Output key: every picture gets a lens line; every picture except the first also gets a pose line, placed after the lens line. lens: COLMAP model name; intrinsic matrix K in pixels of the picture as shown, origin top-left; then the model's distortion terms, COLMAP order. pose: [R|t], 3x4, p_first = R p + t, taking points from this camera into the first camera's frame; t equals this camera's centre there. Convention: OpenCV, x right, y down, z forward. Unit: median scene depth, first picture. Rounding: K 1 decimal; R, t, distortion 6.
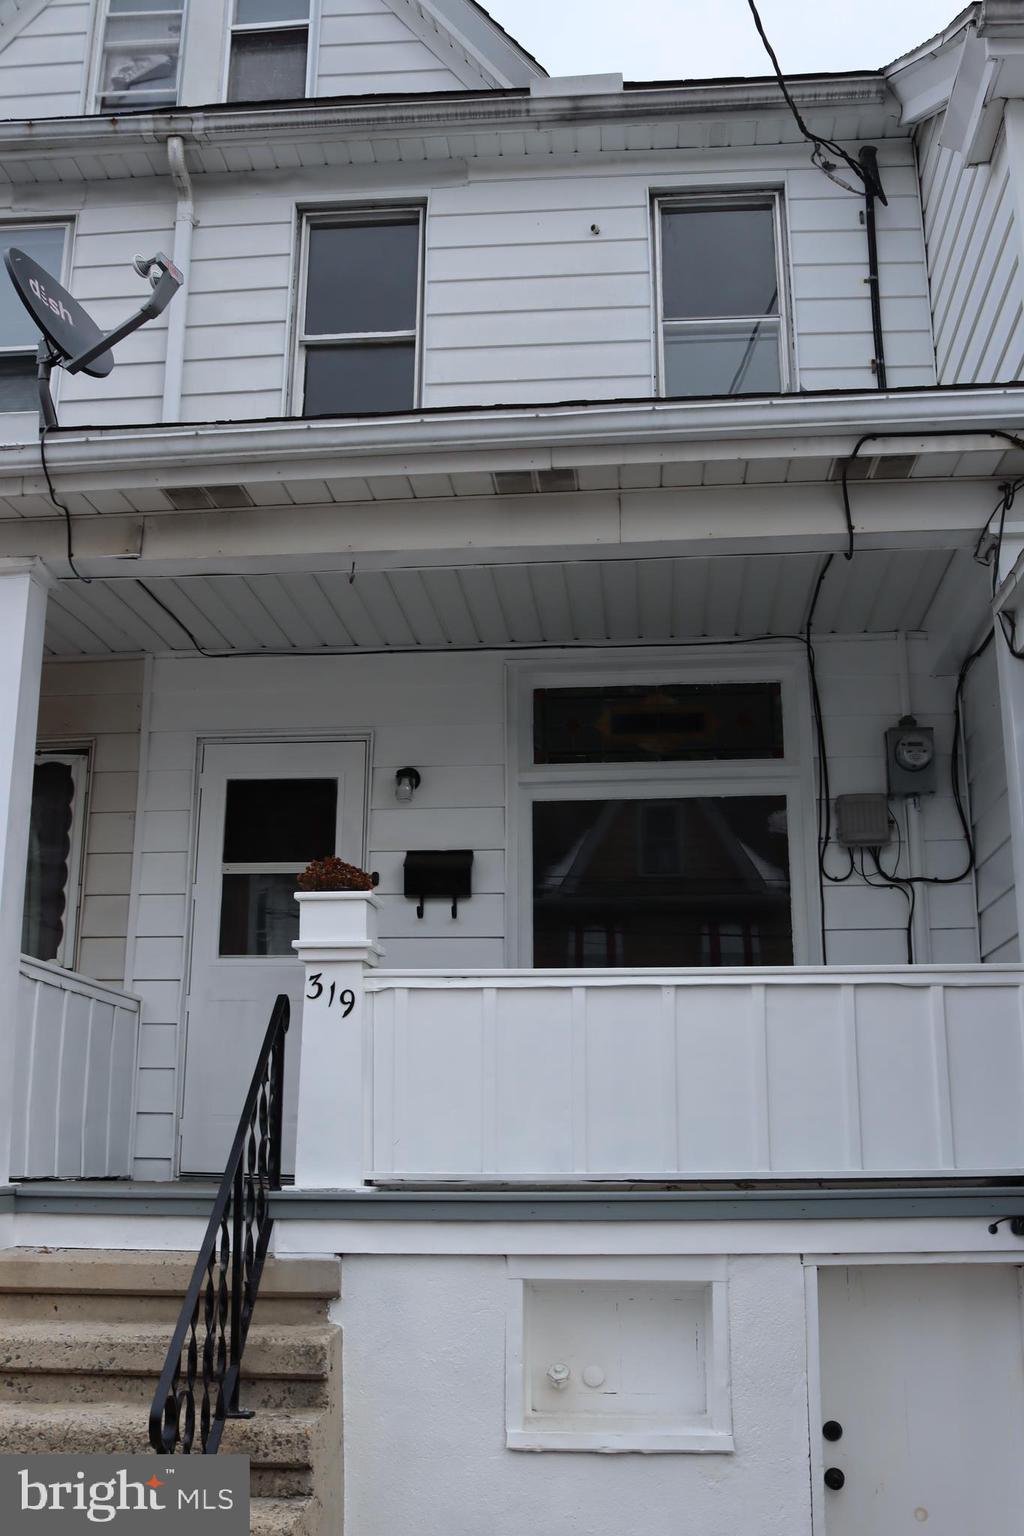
lens RADIAL K [[1515.4, 0, 512.0], [0, 1515.4, 768.0], [0, 0, 1]] dist [-0.136082, 0.154535]
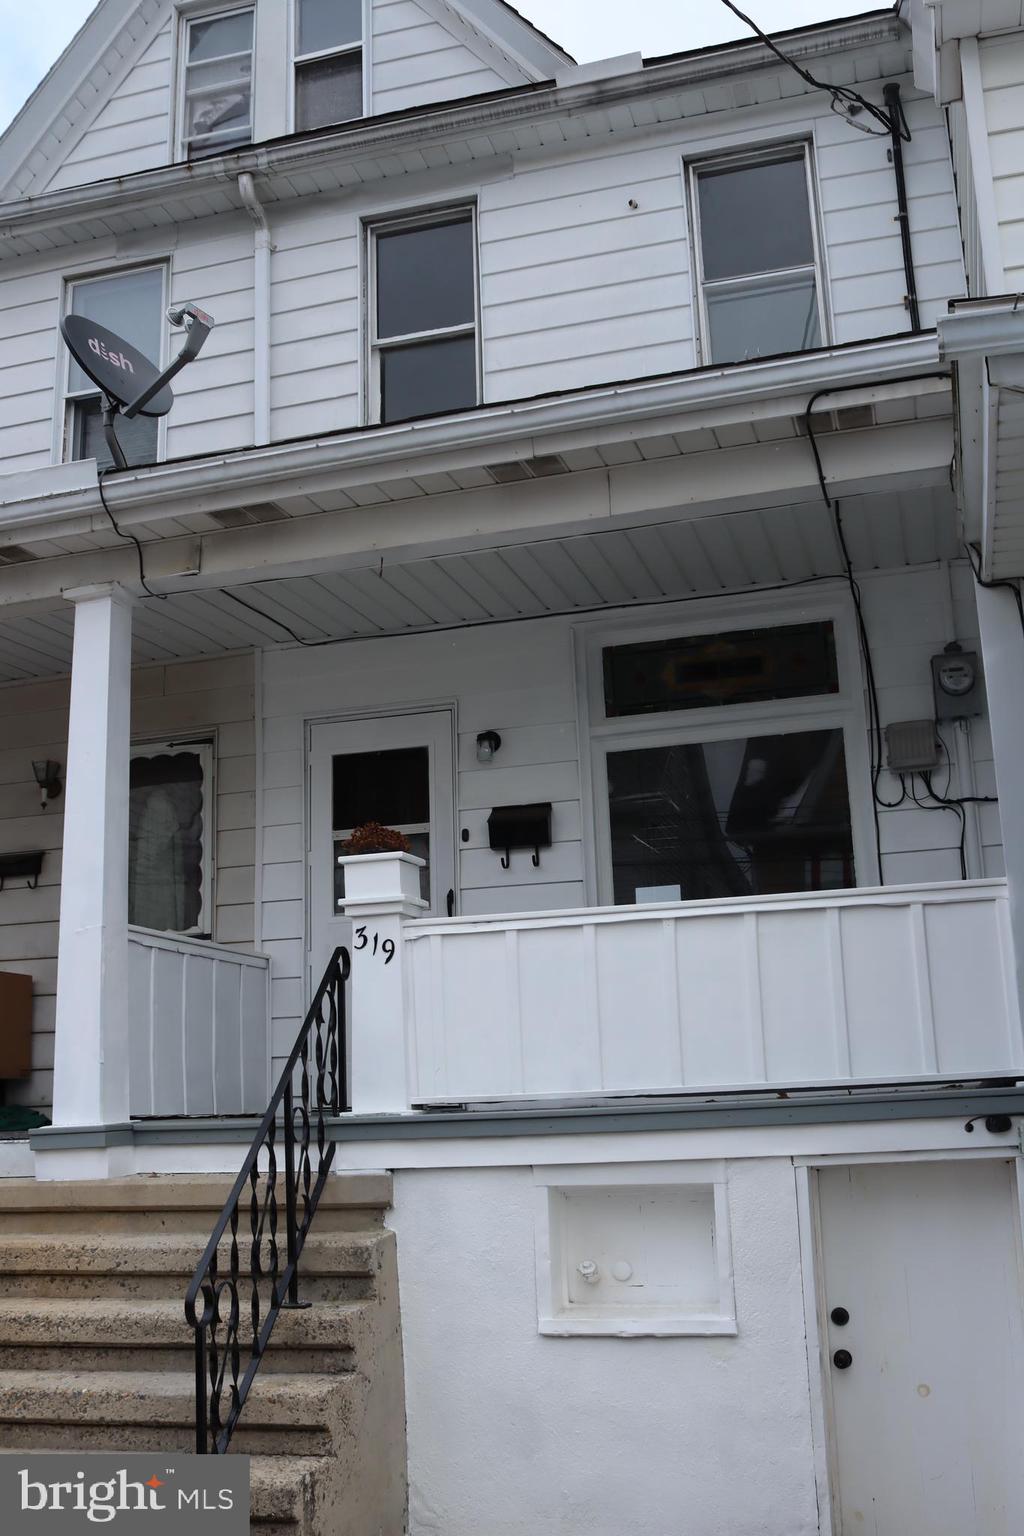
lens RADIAL K [[1515.4, 0, 512.0], [0, 1515.4, 768.0], [0, 0, 1]] dist [-0.136082, 0.154535]
pose [[0.980033, -0.078896, -0.182513, 0.150958], [0.085957, 0.995813, 0.031094, -0.006707], [0.179295, -0.046162, 0.982712, -0.072426]]
